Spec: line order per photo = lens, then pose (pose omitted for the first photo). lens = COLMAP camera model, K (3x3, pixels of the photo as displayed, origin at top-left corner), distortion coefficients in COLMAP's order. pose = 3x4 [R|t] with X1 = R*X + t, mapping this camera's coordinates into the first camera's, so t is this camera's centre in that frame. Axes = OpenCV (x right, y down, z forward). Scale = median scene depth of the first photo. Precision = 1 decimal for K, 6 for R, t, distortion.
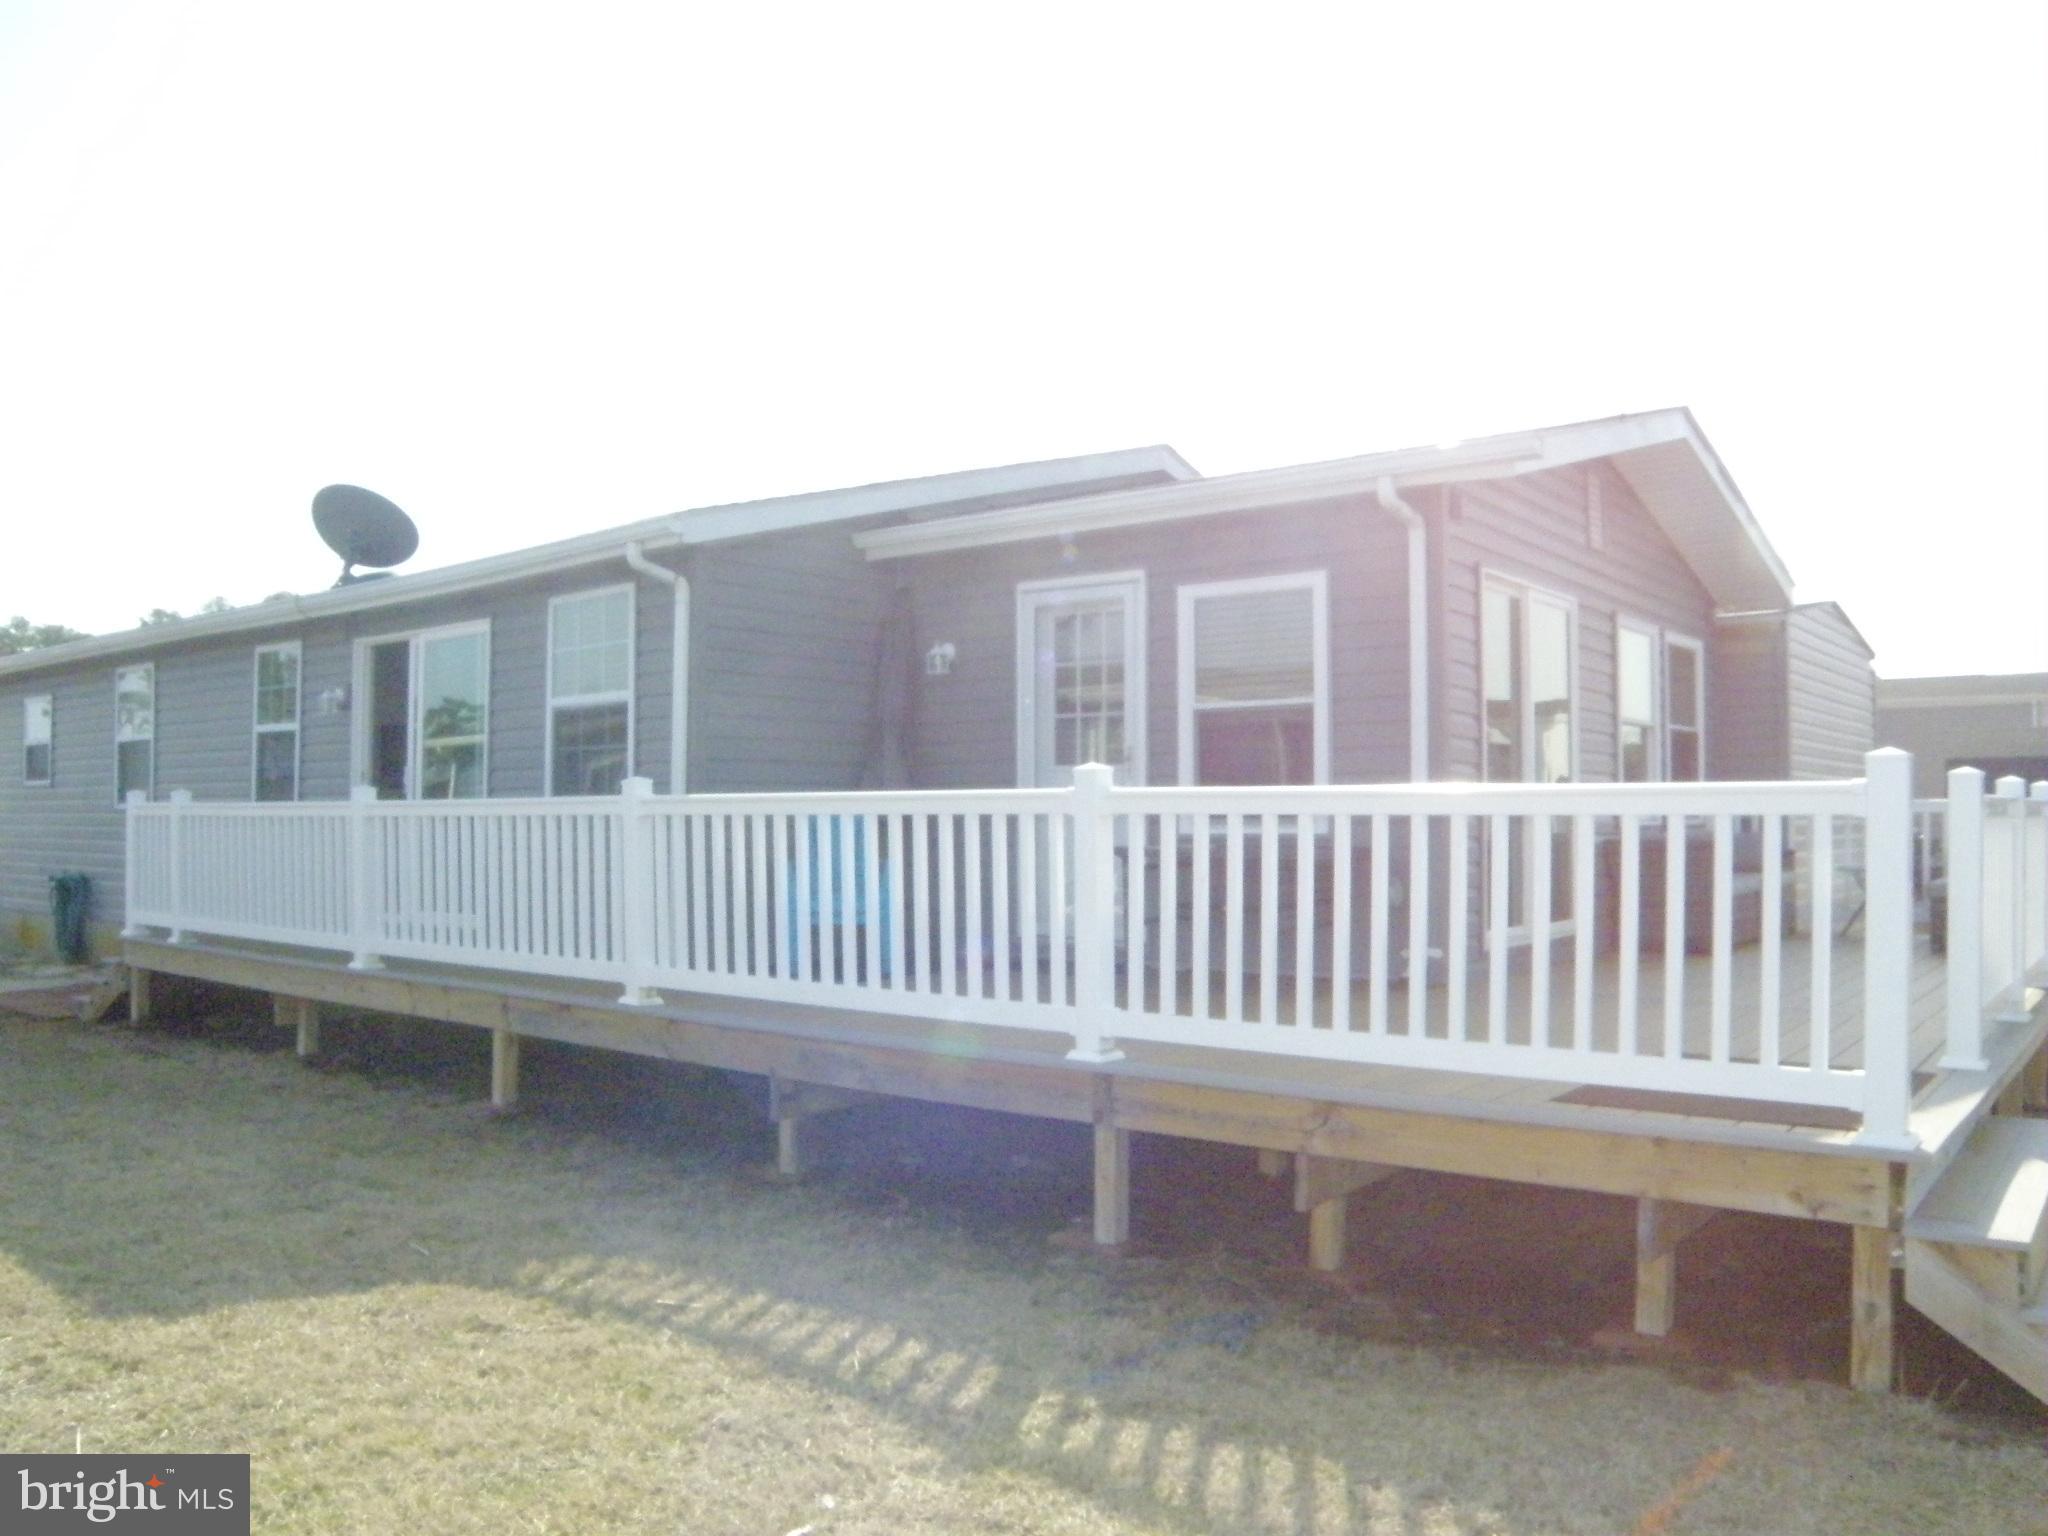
lens RADIAL K [[1613.0, 0, 1026.6], [0, 1613.0, 787.0], [0, 0, 1]] dist [-0.160692, 0.128123]
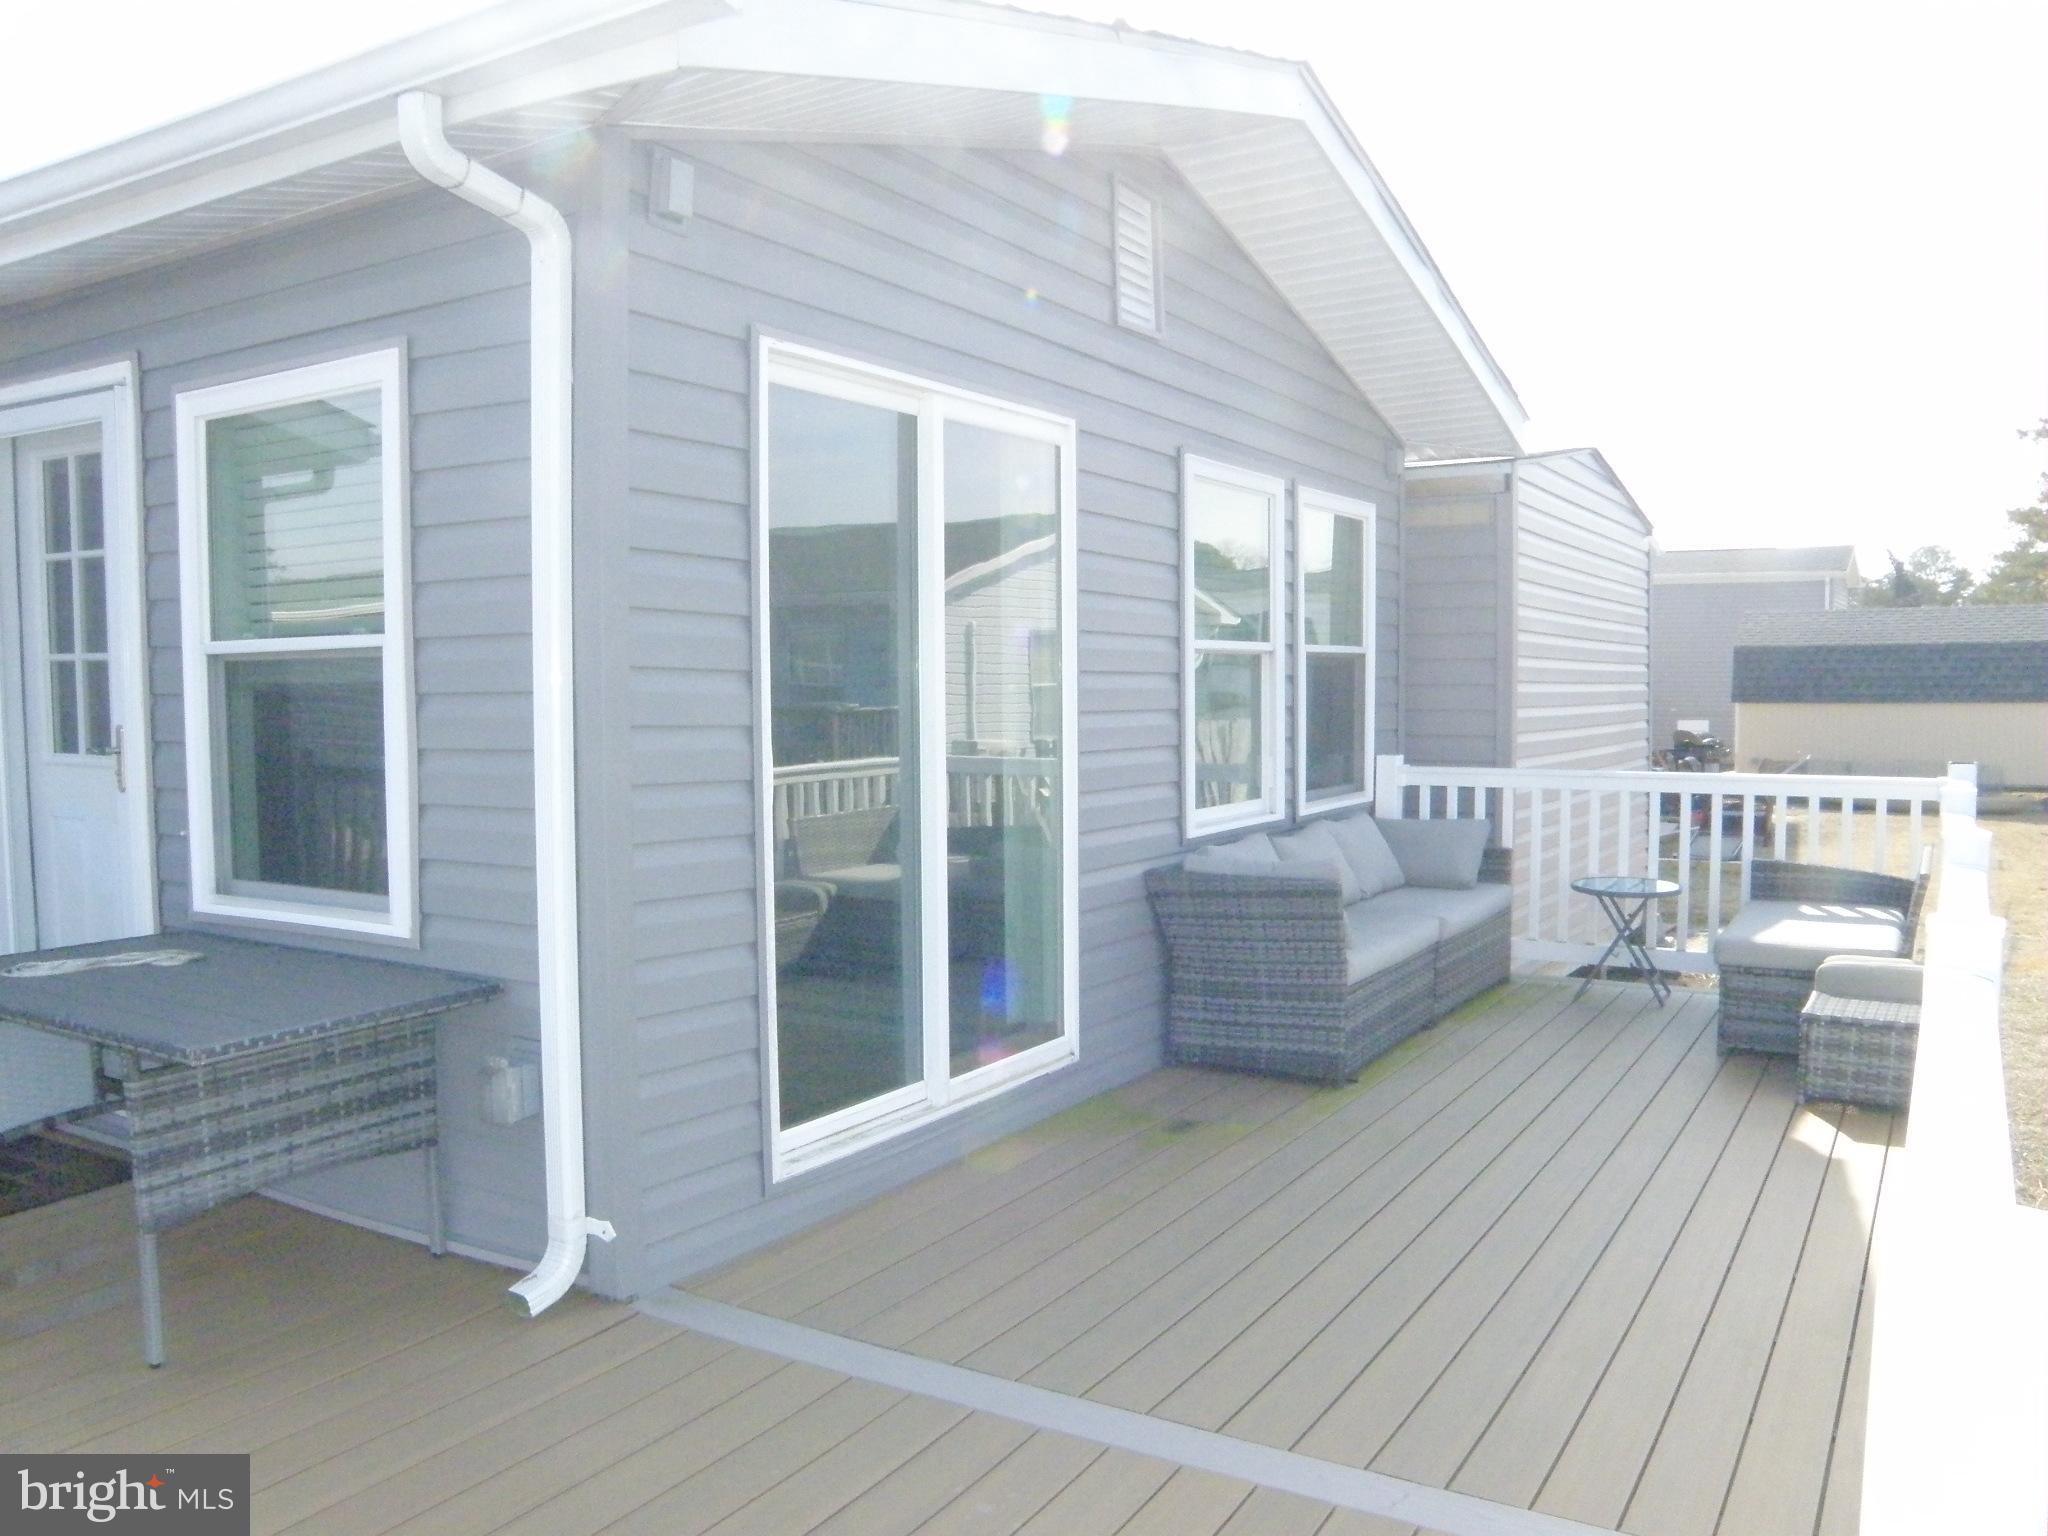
lens RADIAL K [[1613.0, 0, 1026.6], [0, 1613.0, 787.0], [0, 0, 1]] dist [-0.160692, 0.128123]
pose [[0.992406, -0.007749, 0.122762, 0.229149], [-0.003665, 0.995708, 0.092478, -0.041738], [-0.122952, -0.092225, 0.988118, 0.408762]]
